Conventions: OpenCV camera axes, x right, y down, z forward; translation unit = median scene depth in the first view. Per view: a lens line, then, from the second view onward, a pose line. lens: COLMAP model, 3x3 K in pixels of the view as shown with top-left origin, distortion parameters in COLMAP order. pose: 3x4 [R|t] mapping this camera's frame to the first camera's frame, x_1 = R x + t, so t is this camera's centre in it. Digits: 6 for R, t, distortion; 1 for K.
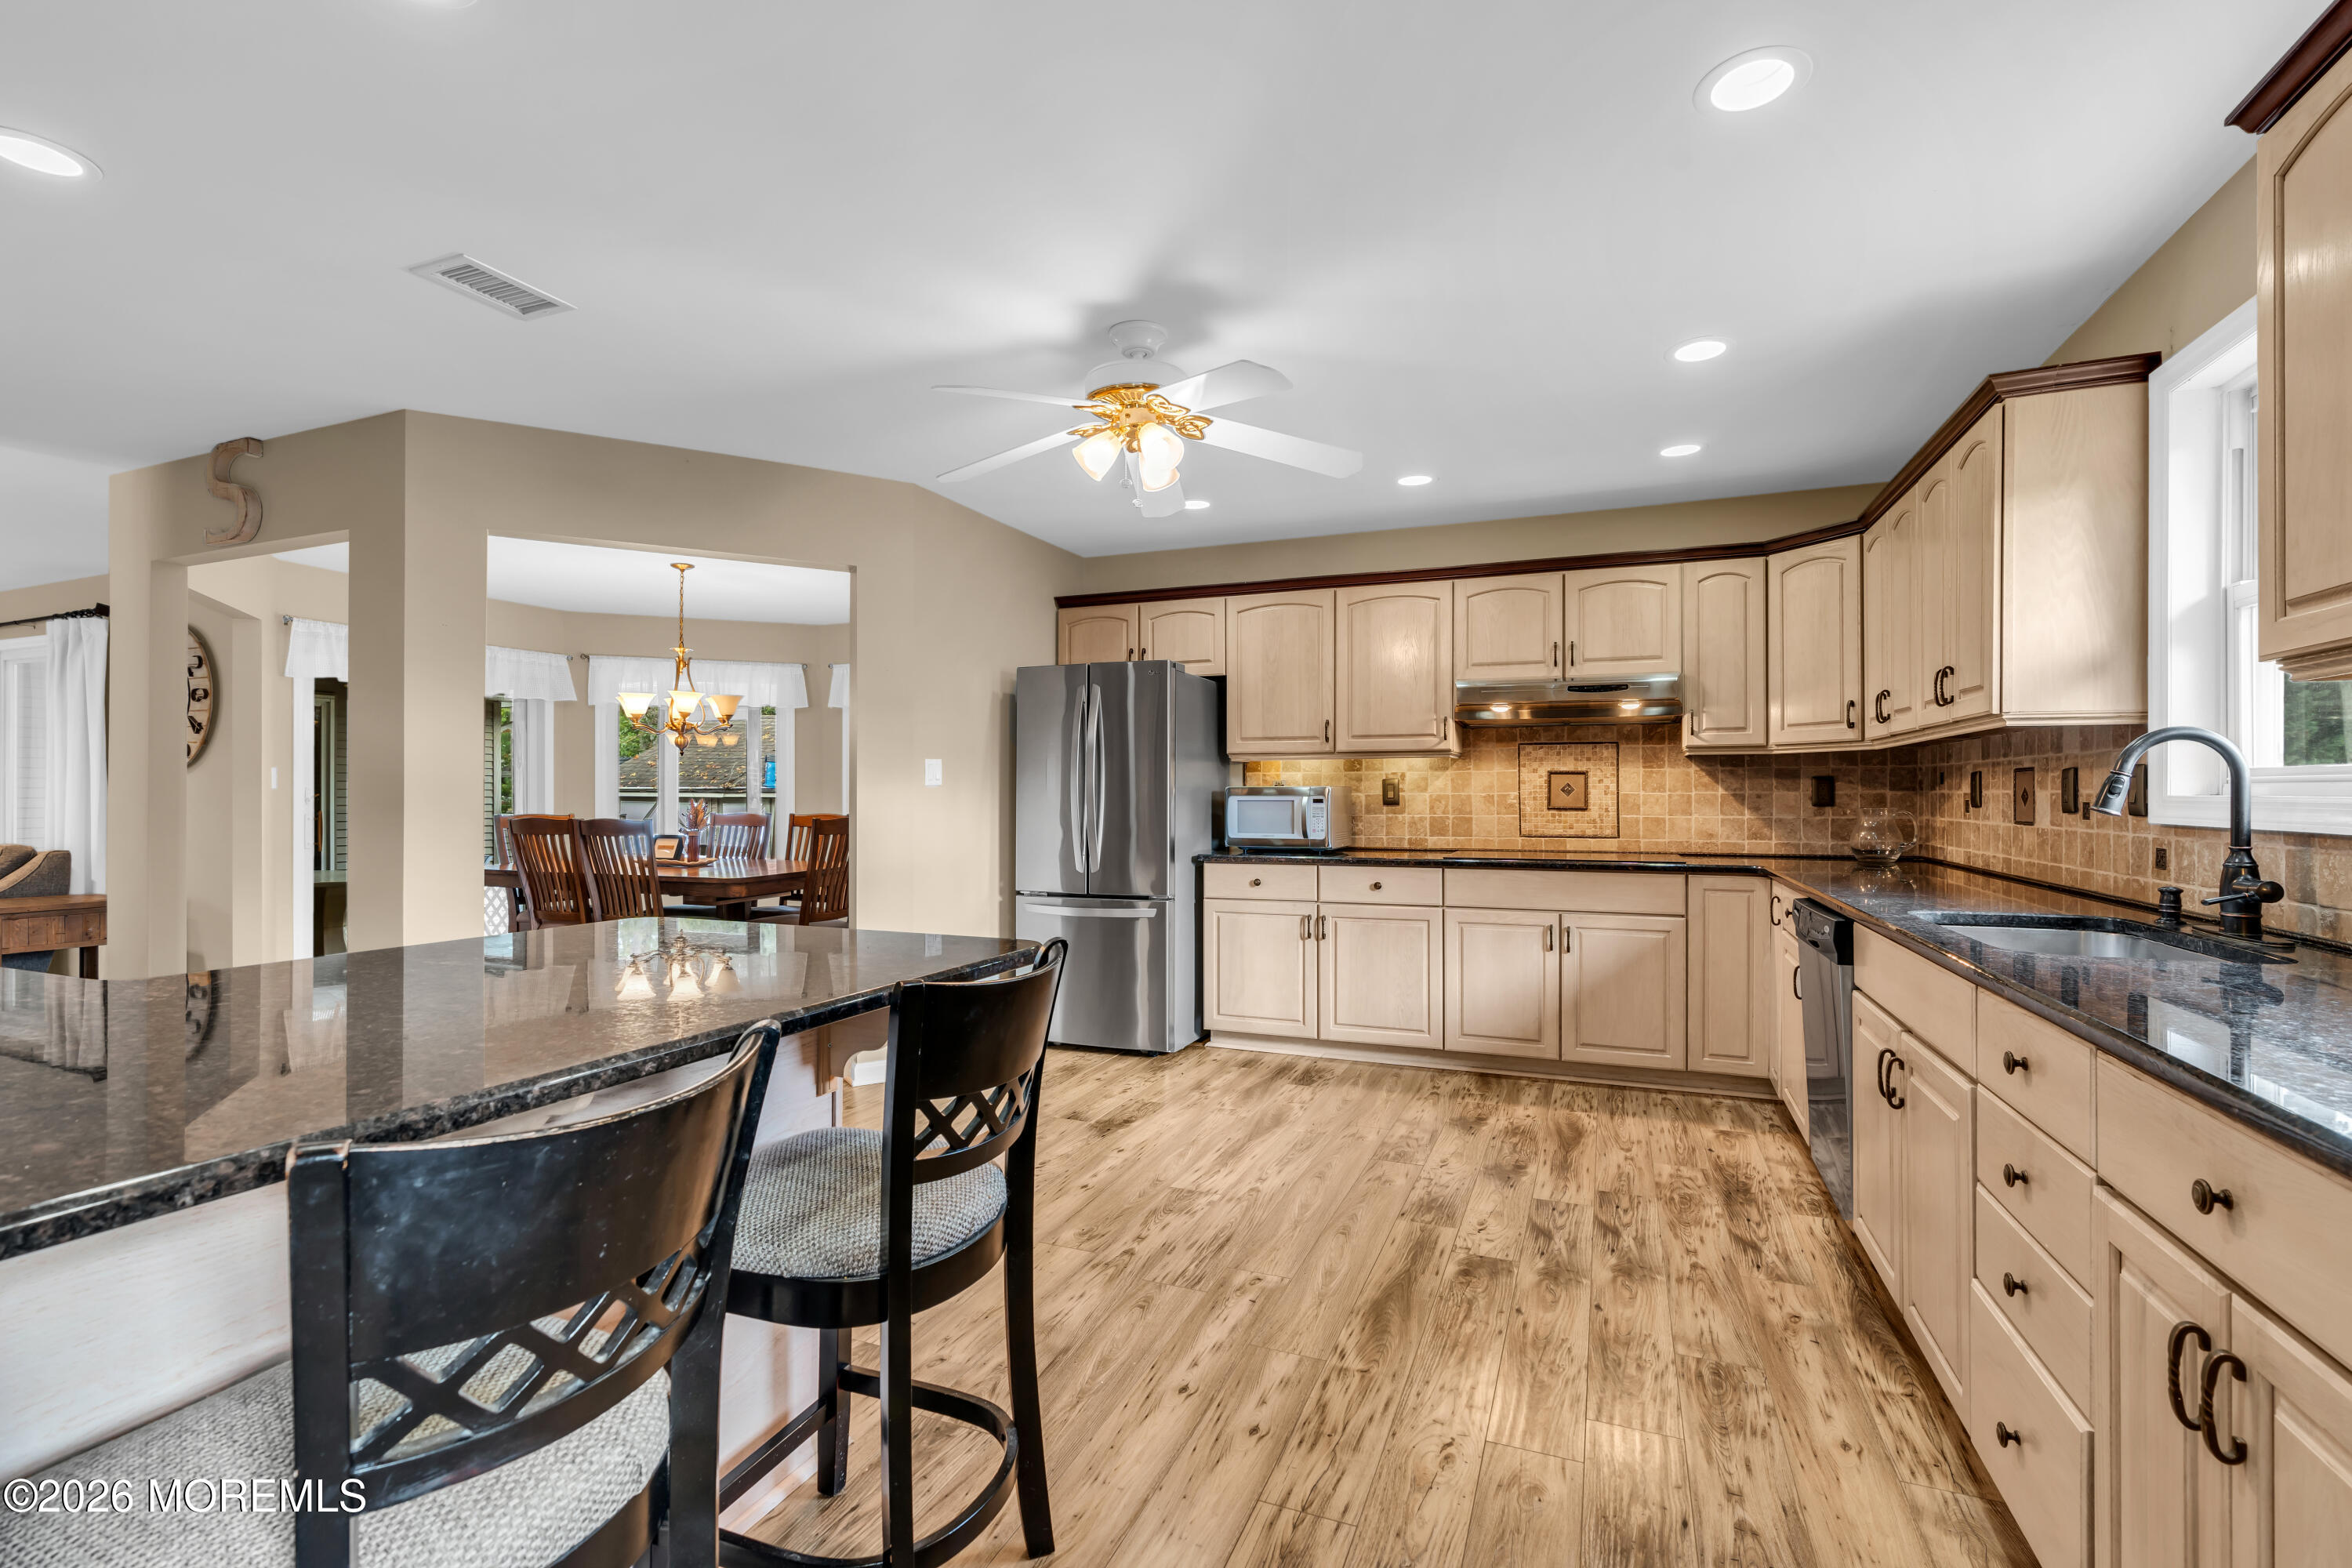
lens RADIAL K [[1056.9, 0, 1176.4], [0, 1056.9, 783.4], [0, 0, 1]] dist [-0.011677, 0.003307]
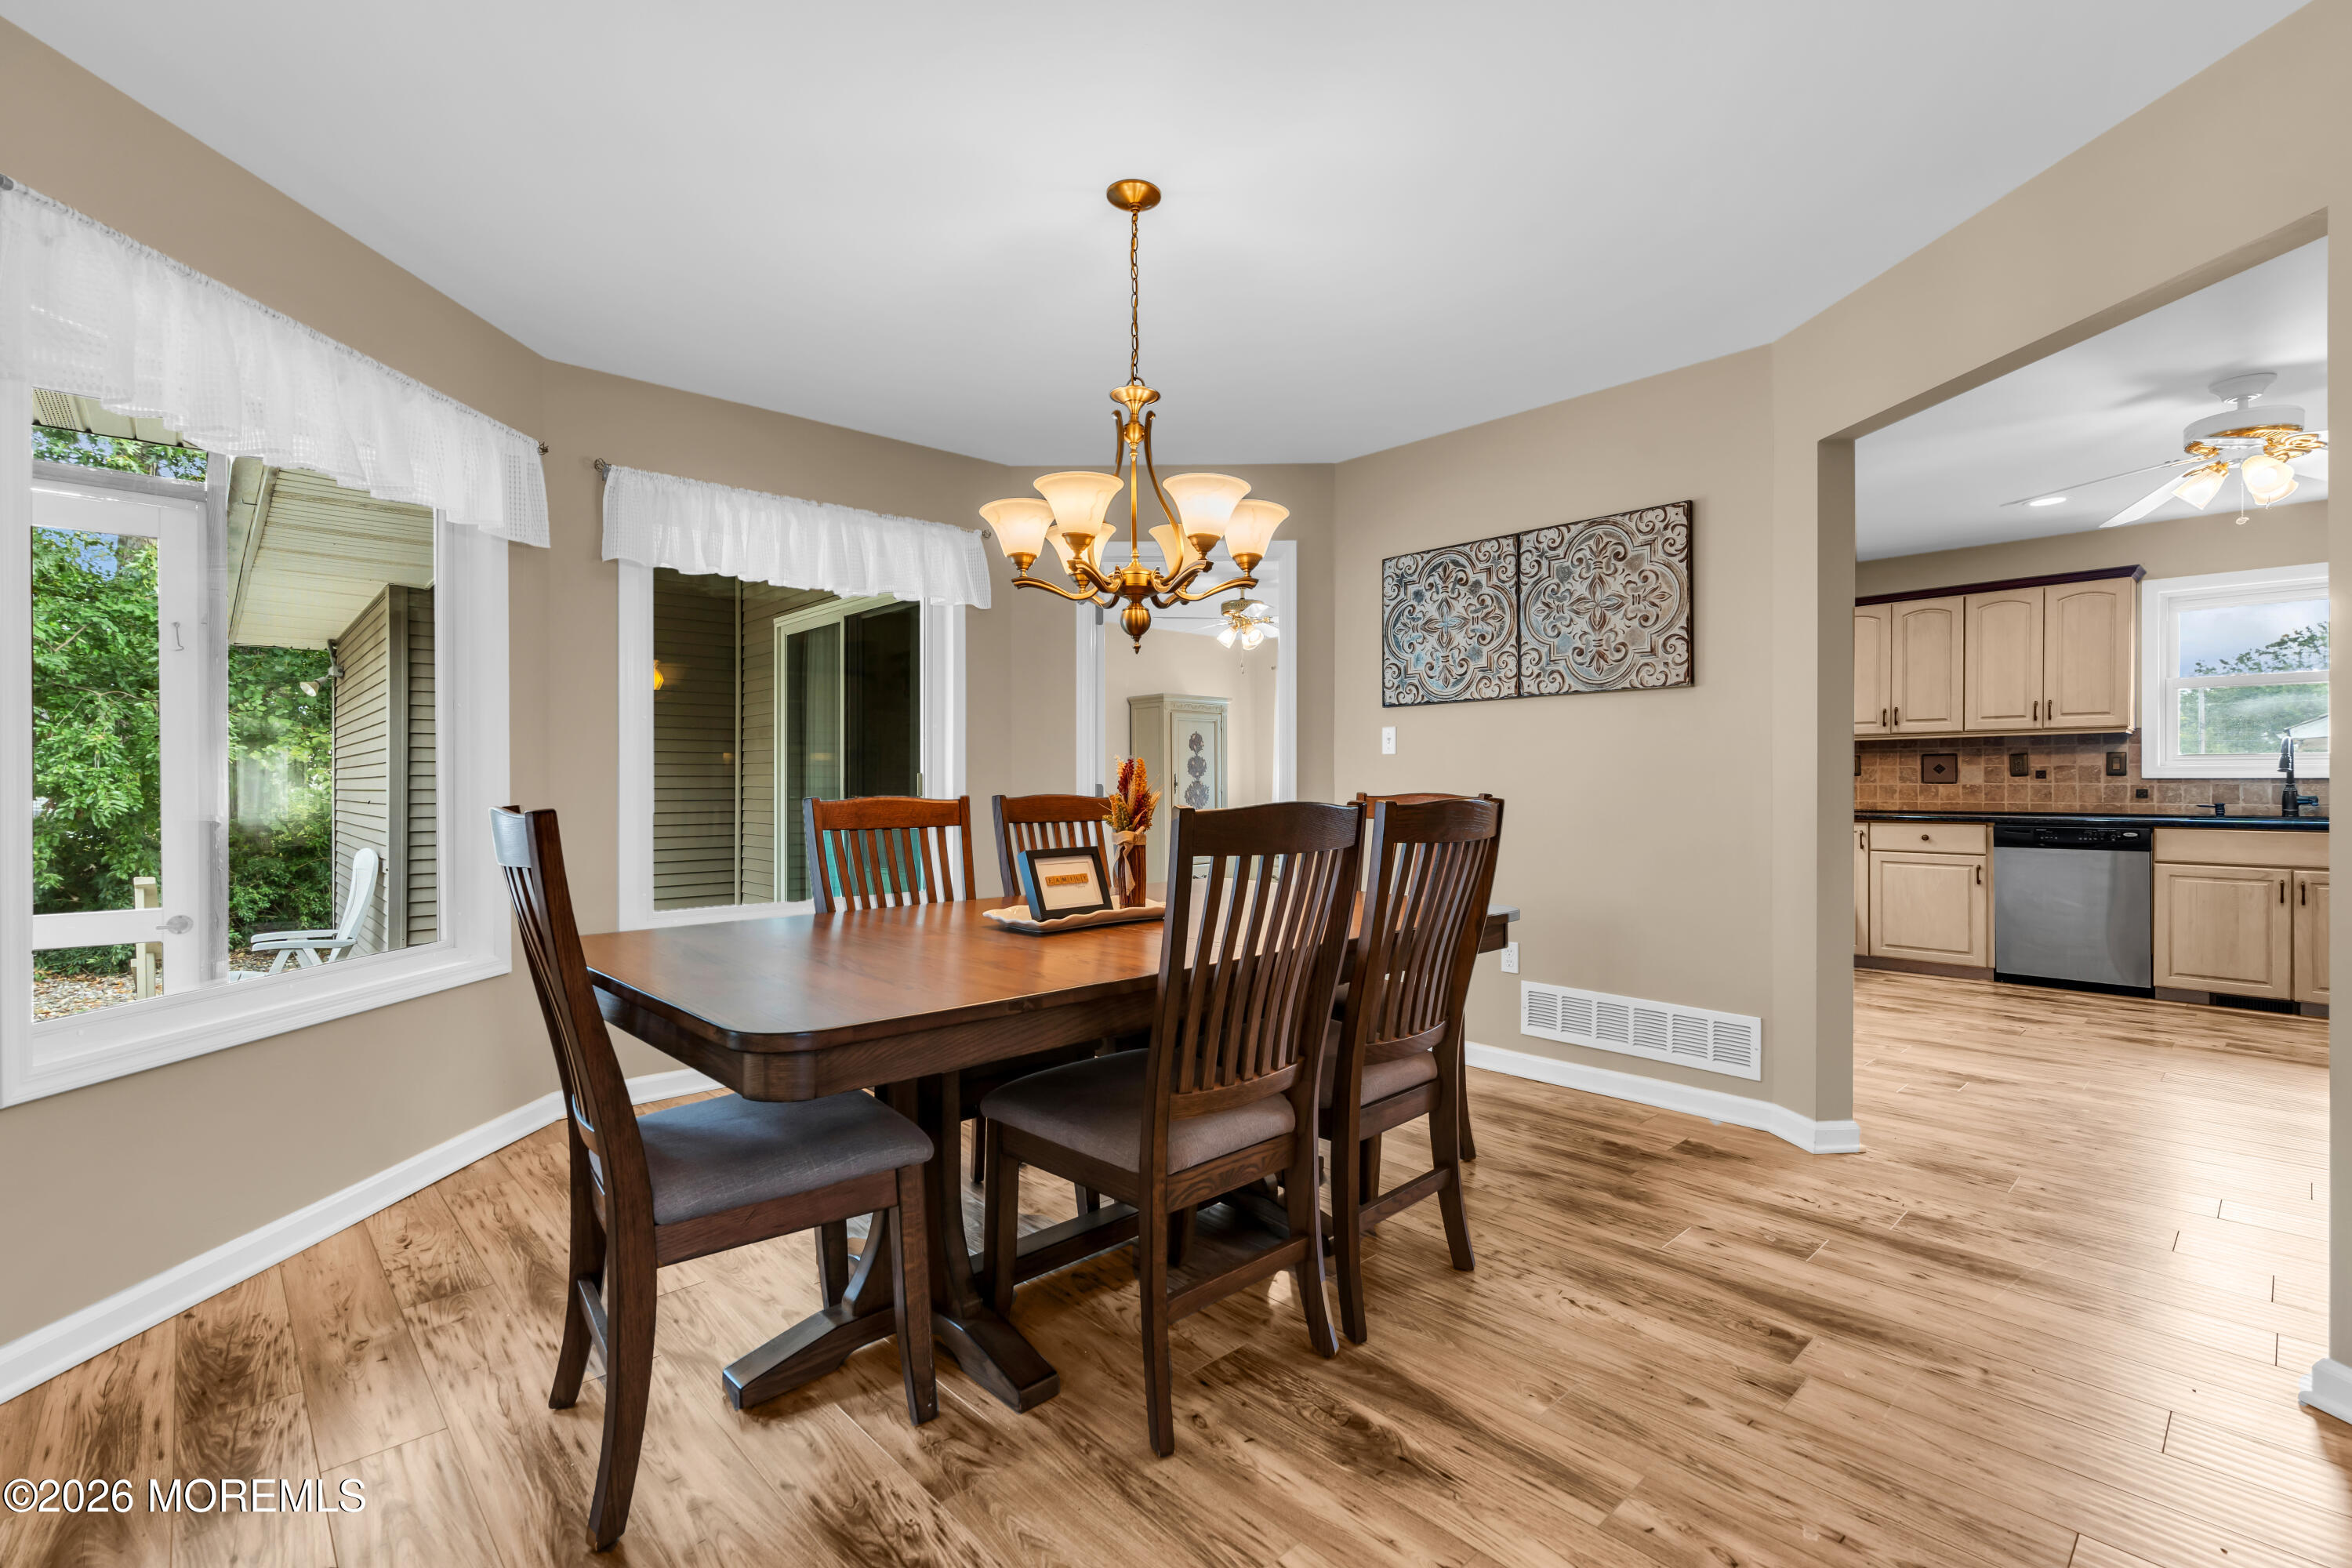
lens RADIAL K [[1056.9, 0, 1160.5], [0, 1056.9, 786.9], [0, 0, 1]] dist [-0.011677, 0.003307]
pose [[0.425854, -0.003422, 0.904786, -1.326459], [-0.008764, 0.999930, 0.007907, 0.036996], [-0.904750, -0.011297, 0.425794, 1.277452]]
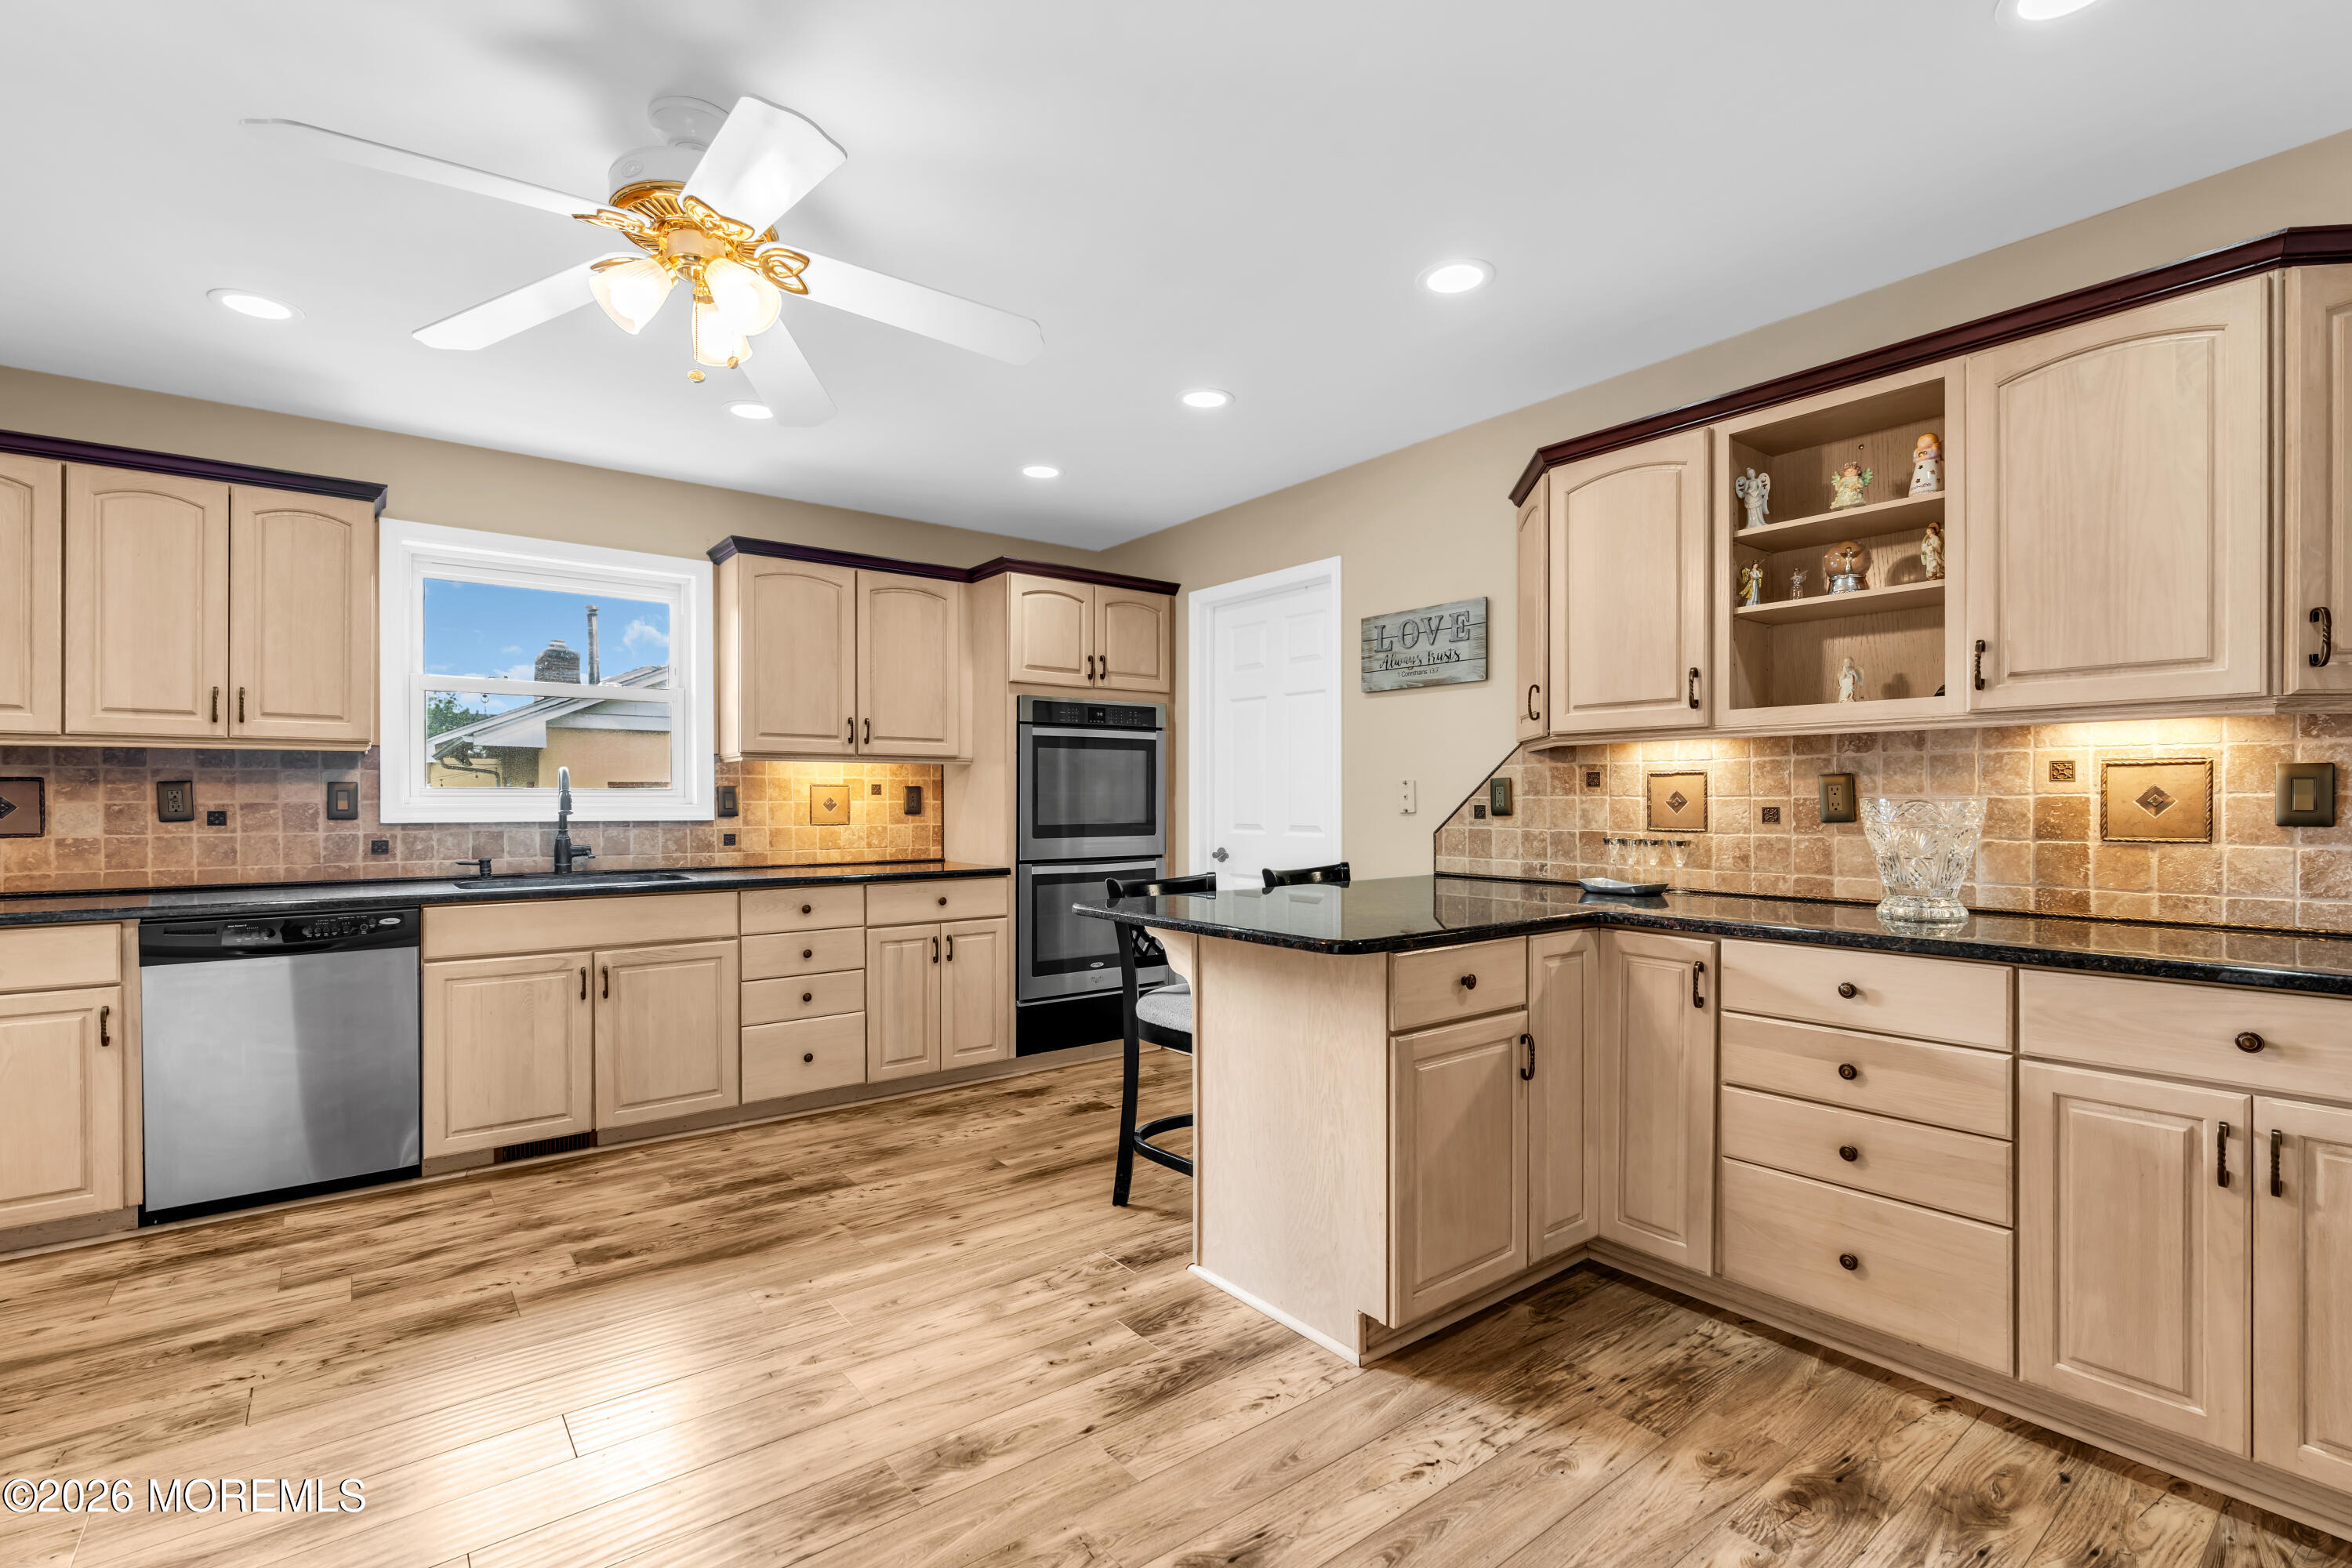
lens RADIAL K [[1056.9, 0, 1175.8], [0, 1056.9, 799.8], [0, 0, 1]] dist [-0.011677, 0.003307]
pose [[-0.868488, 0.000769, 0.495709, -0.501320], [-0.003094, 0.999971, -0.006972, 0.007260], [-0.495700, -0.007589, -0.868461, 1.127281]]
